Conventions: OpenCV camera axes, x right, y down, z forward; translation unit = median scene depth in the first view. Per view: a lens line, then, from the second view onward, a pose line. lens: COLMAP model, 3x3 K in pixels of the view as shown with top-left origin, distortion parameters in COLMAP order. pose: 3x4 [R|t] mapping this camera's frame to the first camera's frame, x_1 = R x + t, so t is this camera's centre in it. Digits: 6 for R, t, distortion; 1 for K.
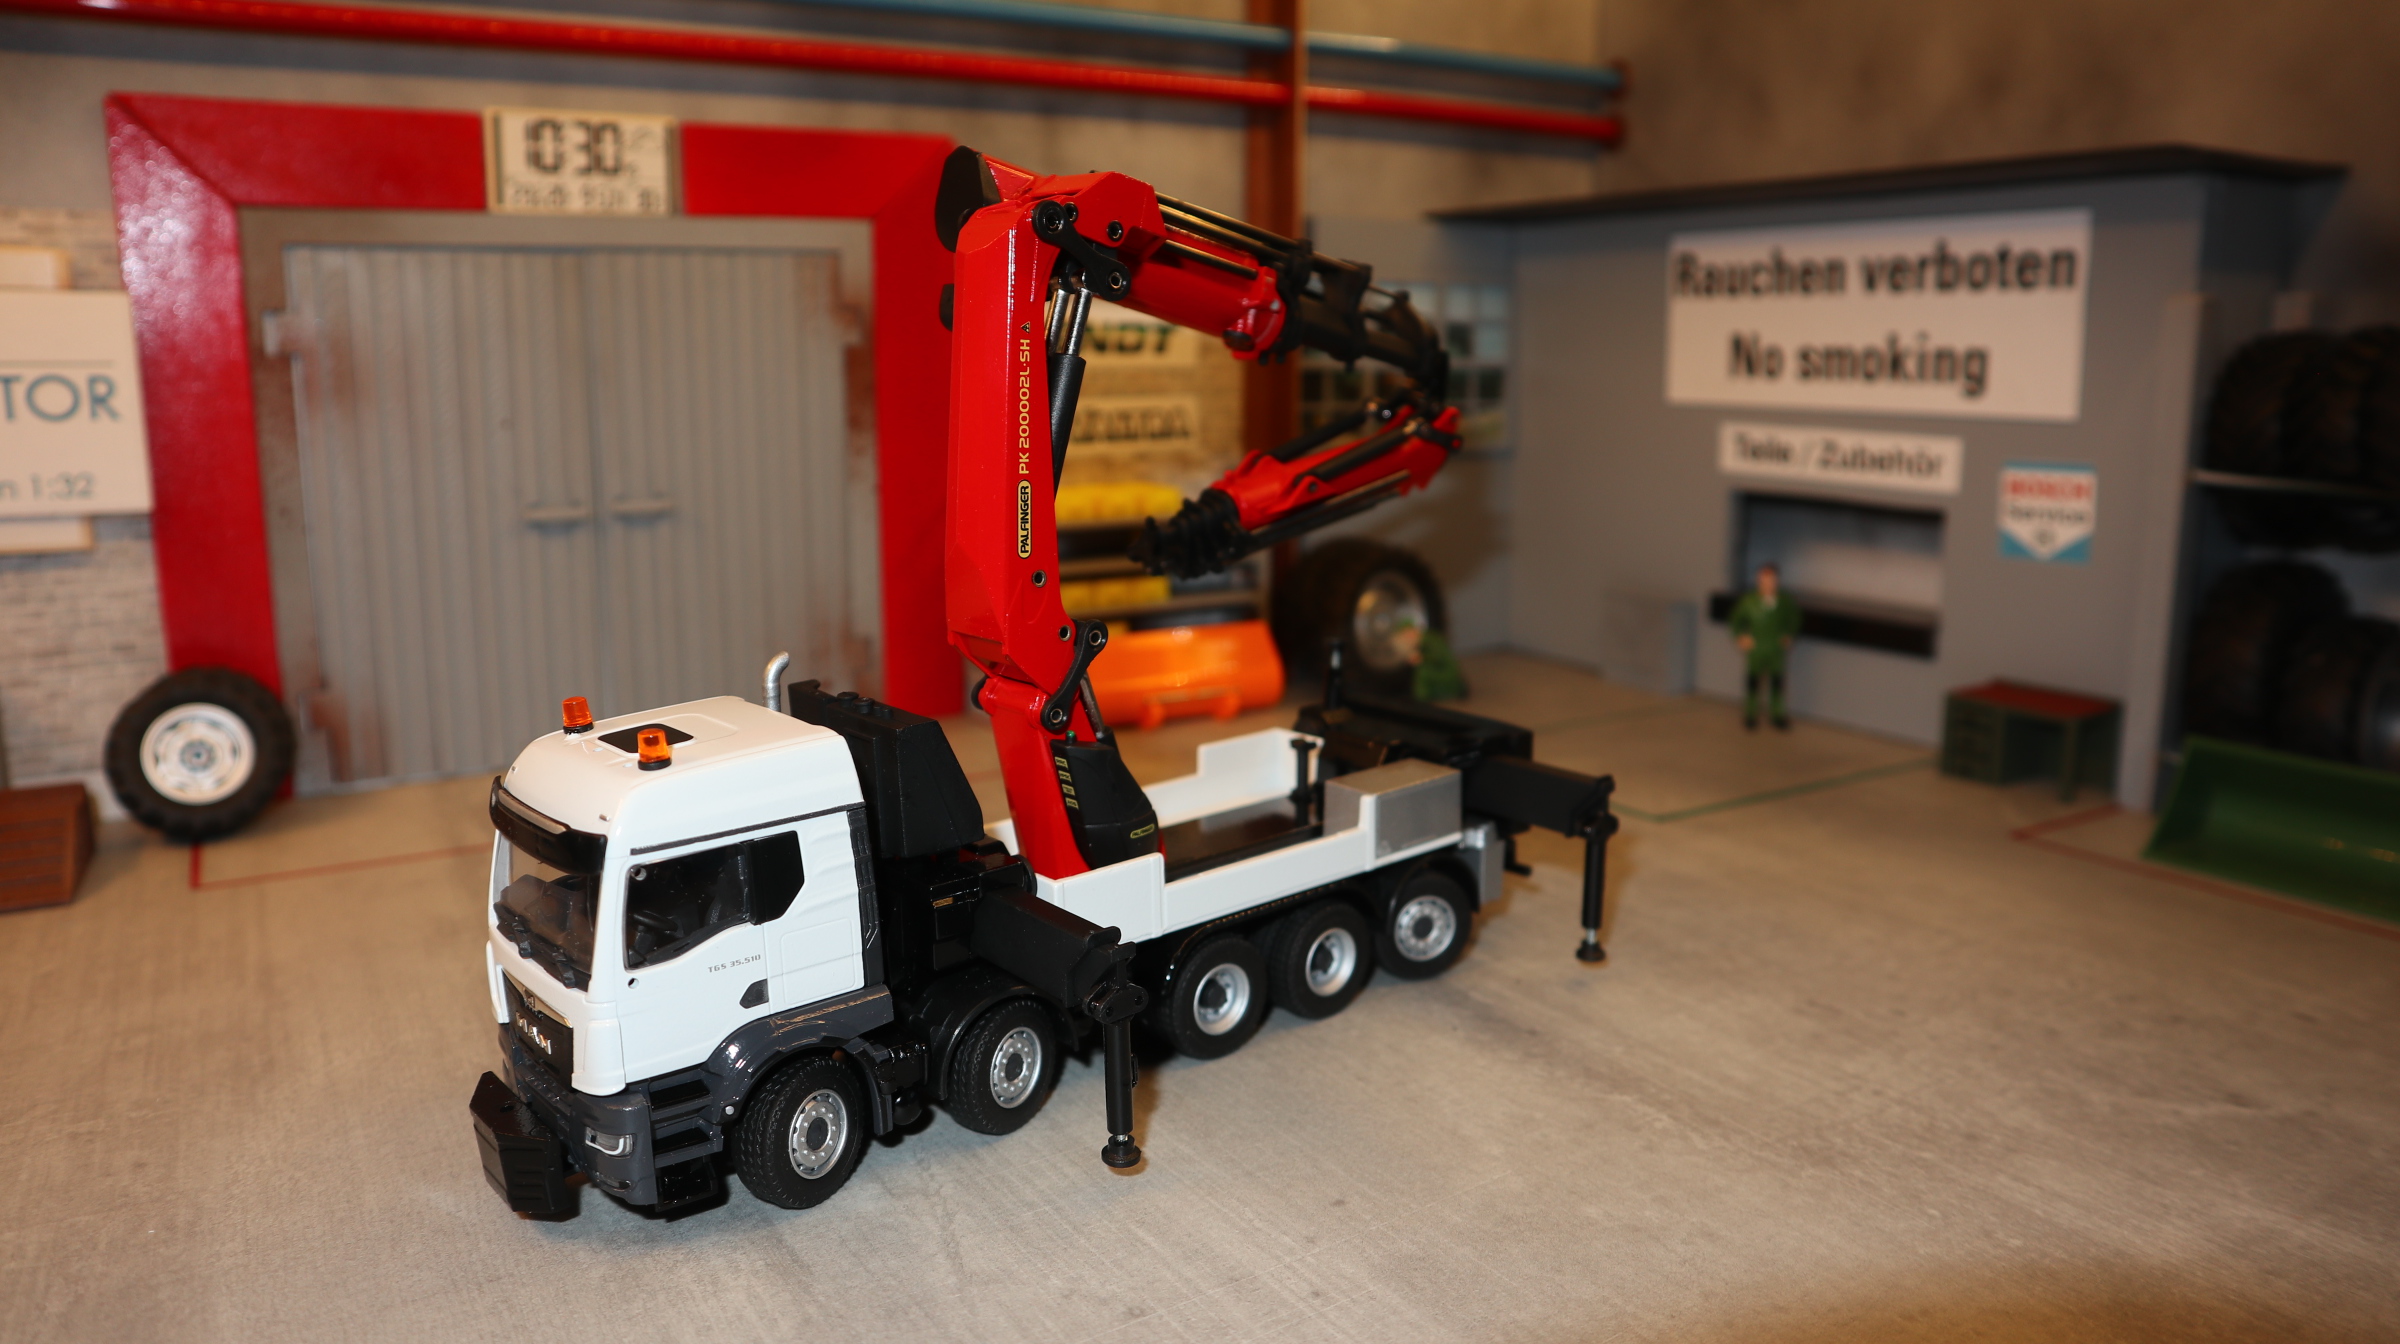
lens RADIAL K [[1657.9, 0, 1212.2], [0, 1657.9, 678.1], [0, 0, 1]] dist [-0.068849, 0.011622]
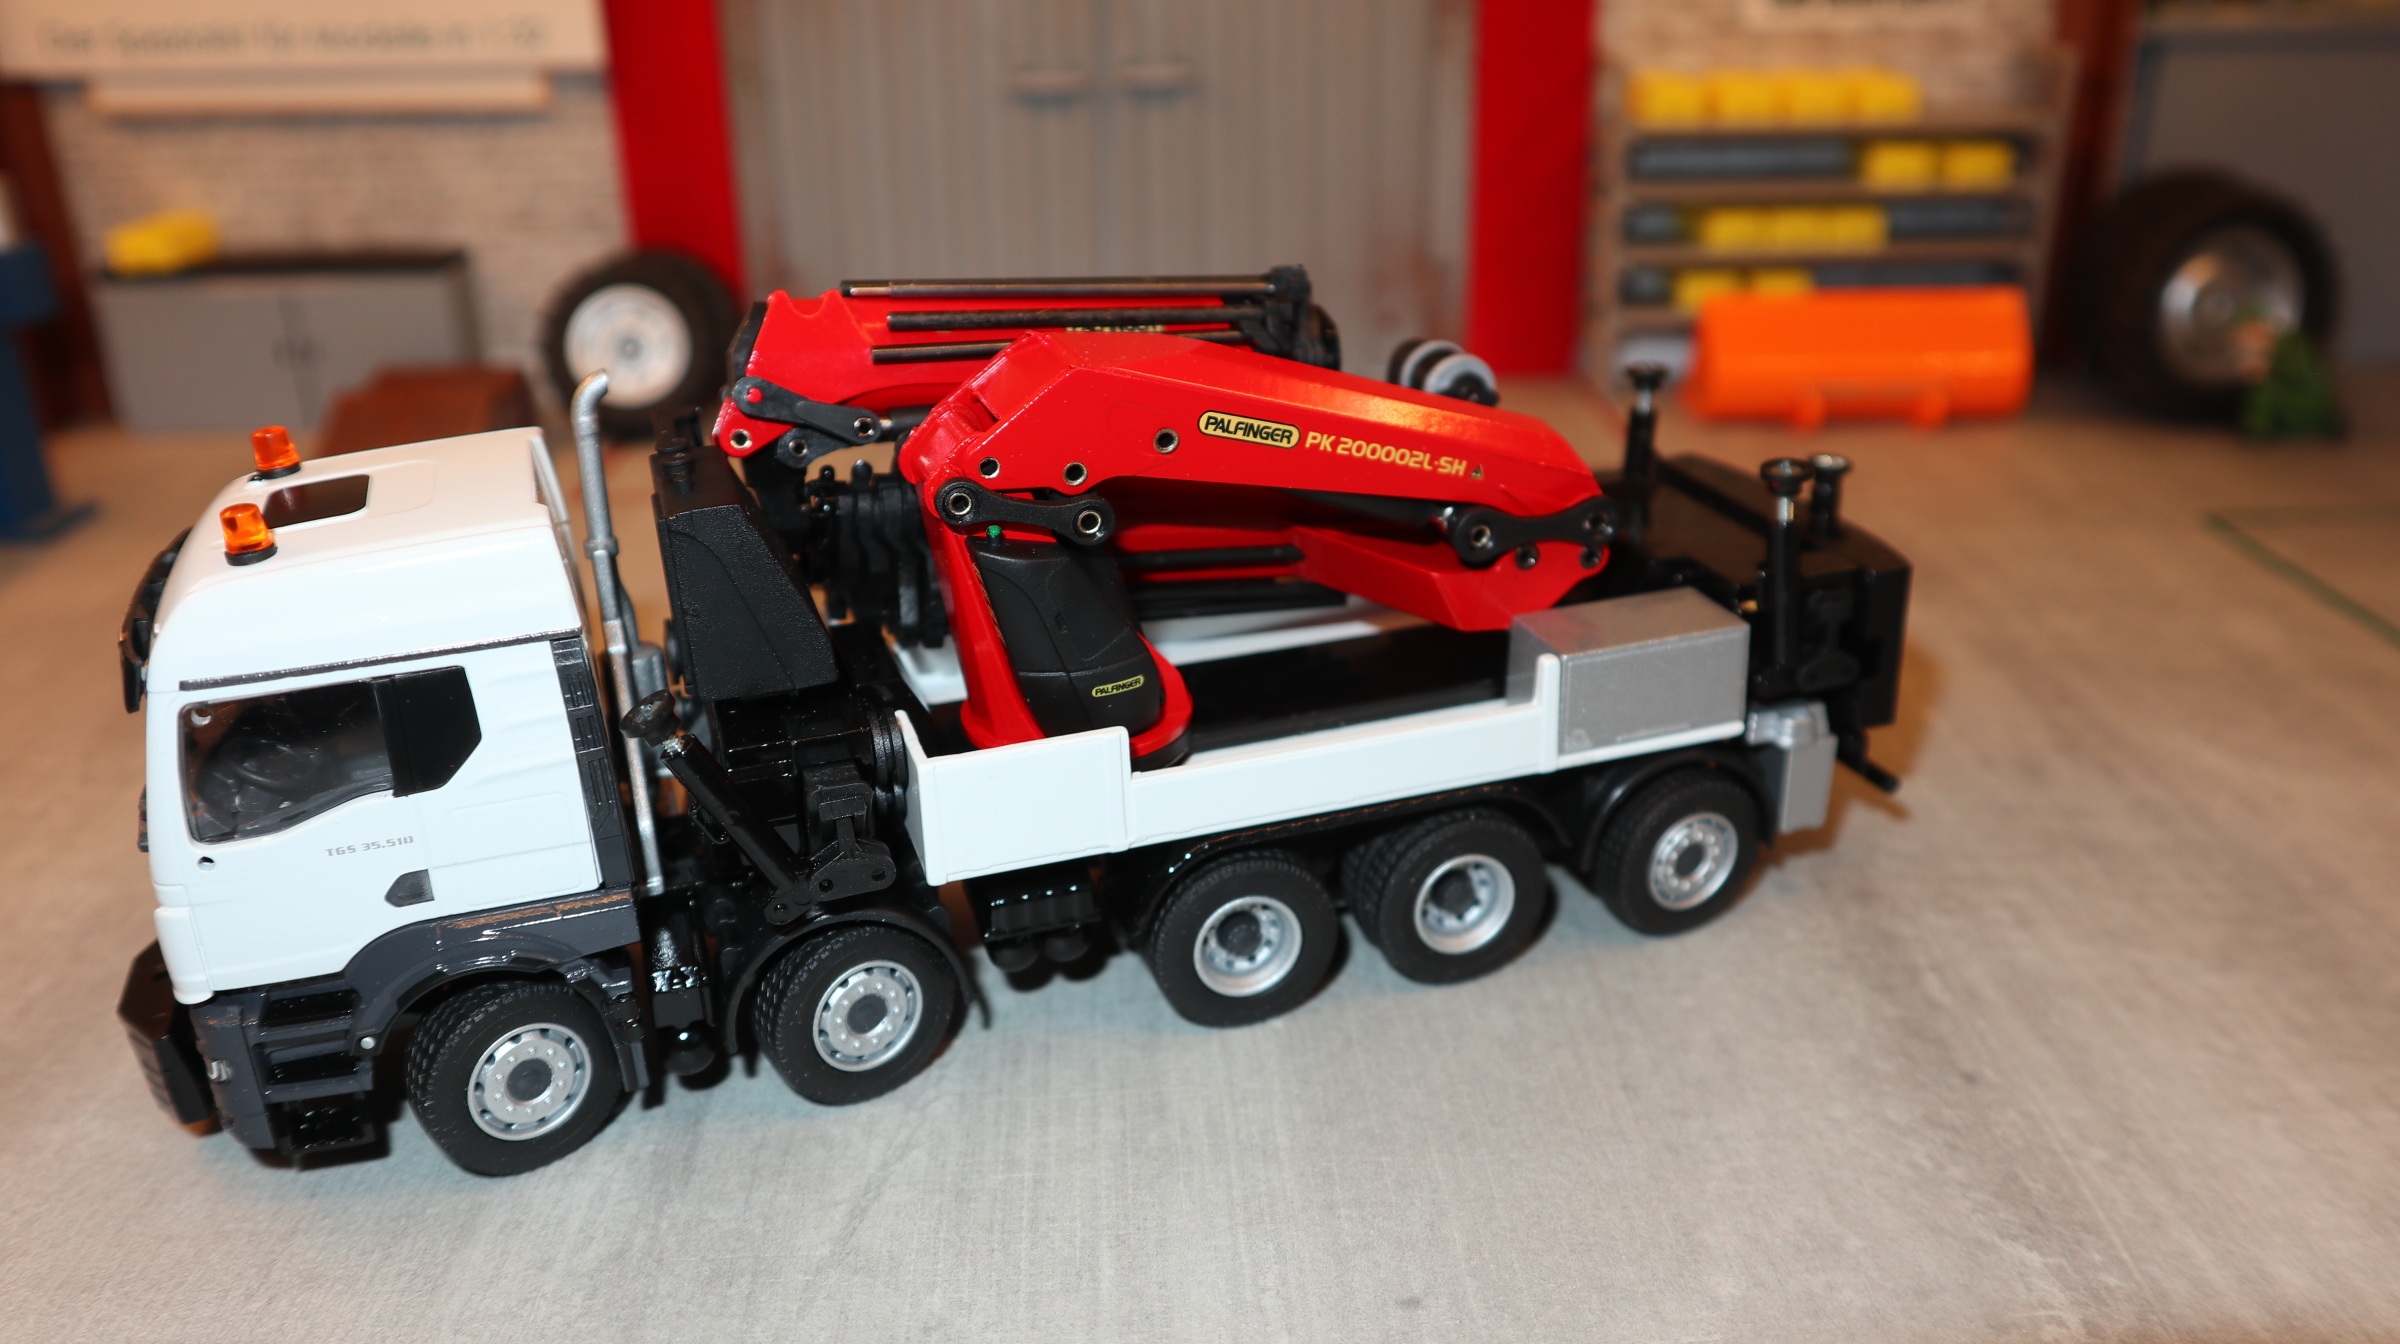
lens RADIAL K [[1906.1, 0, 1204.5], [0, 1906.1, 671.3], [0, 0, 1]] dist [-0.048154, 0.044966]
pose [[0.919435, 0.138141, -0.368180, 0.234230], [-0.058561, 0.973926, 0.219176, -0.069641], [0.388858, -0.179957, 0.903551, 0.311897]]
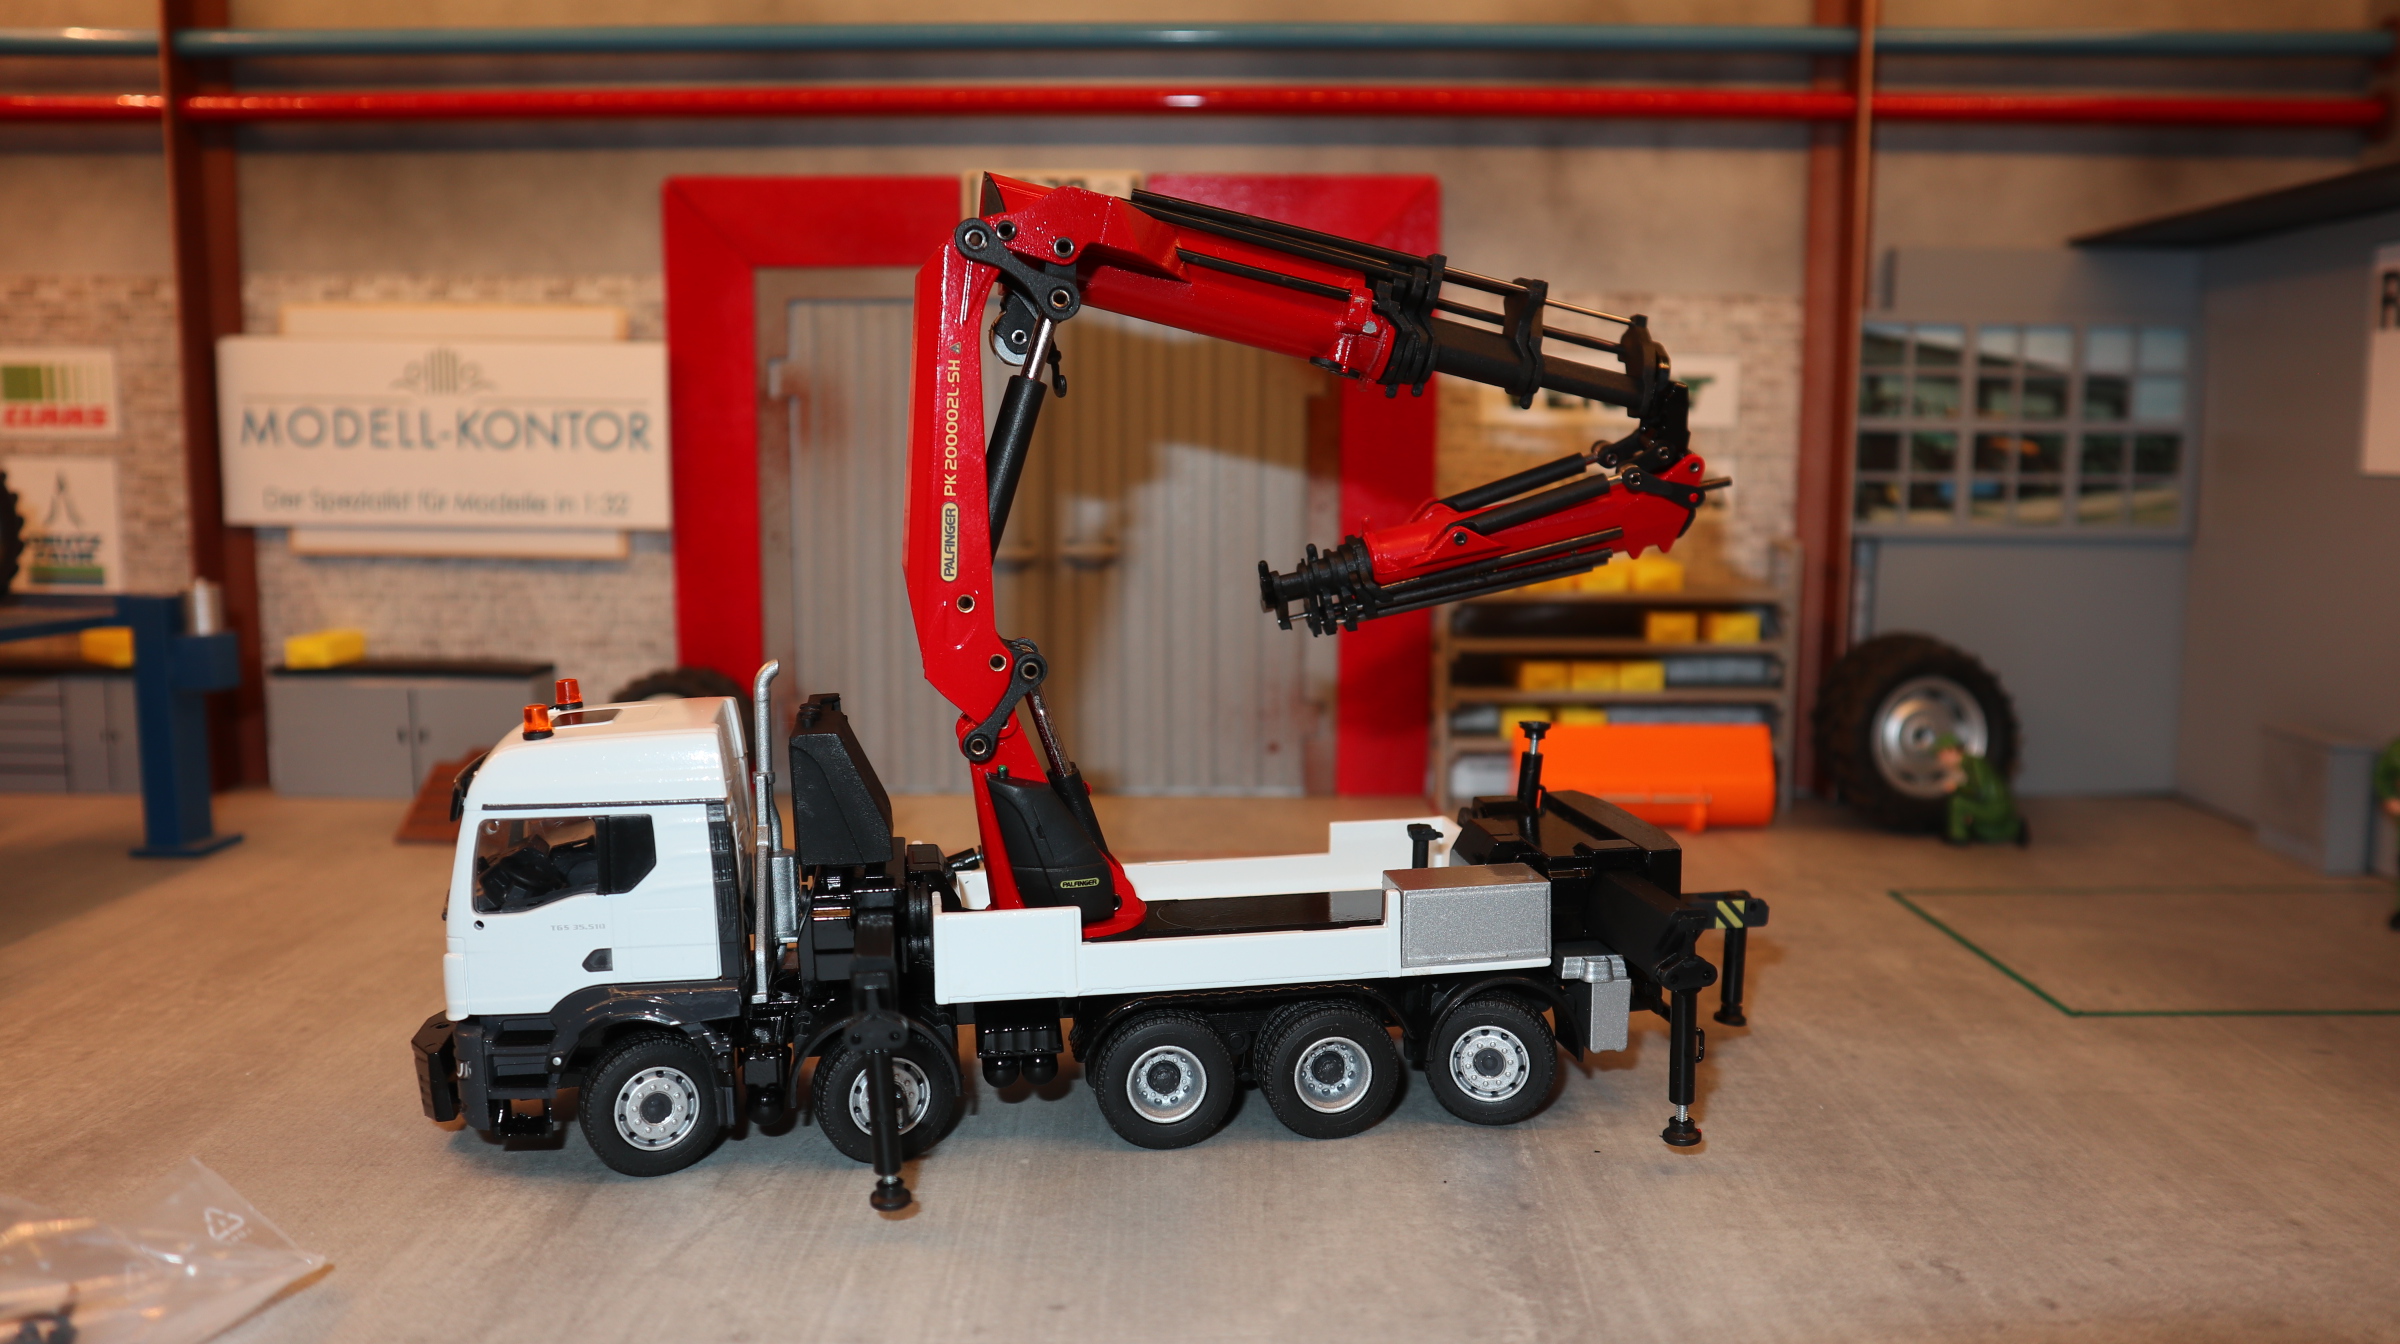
lens RADIAL K [[1798.3, 0, 1210.1], [0, 1798.3, 680.5], [0, 0, 1]] dist [-0.064334, 0.005010]
pose [[0.846325, 0.077463, -0.527004, 0.490720], [-0.108292, 0.993729, -0.027842, -0.000740], [0.521542, 0.080634, 0.849407, 0.149886]]
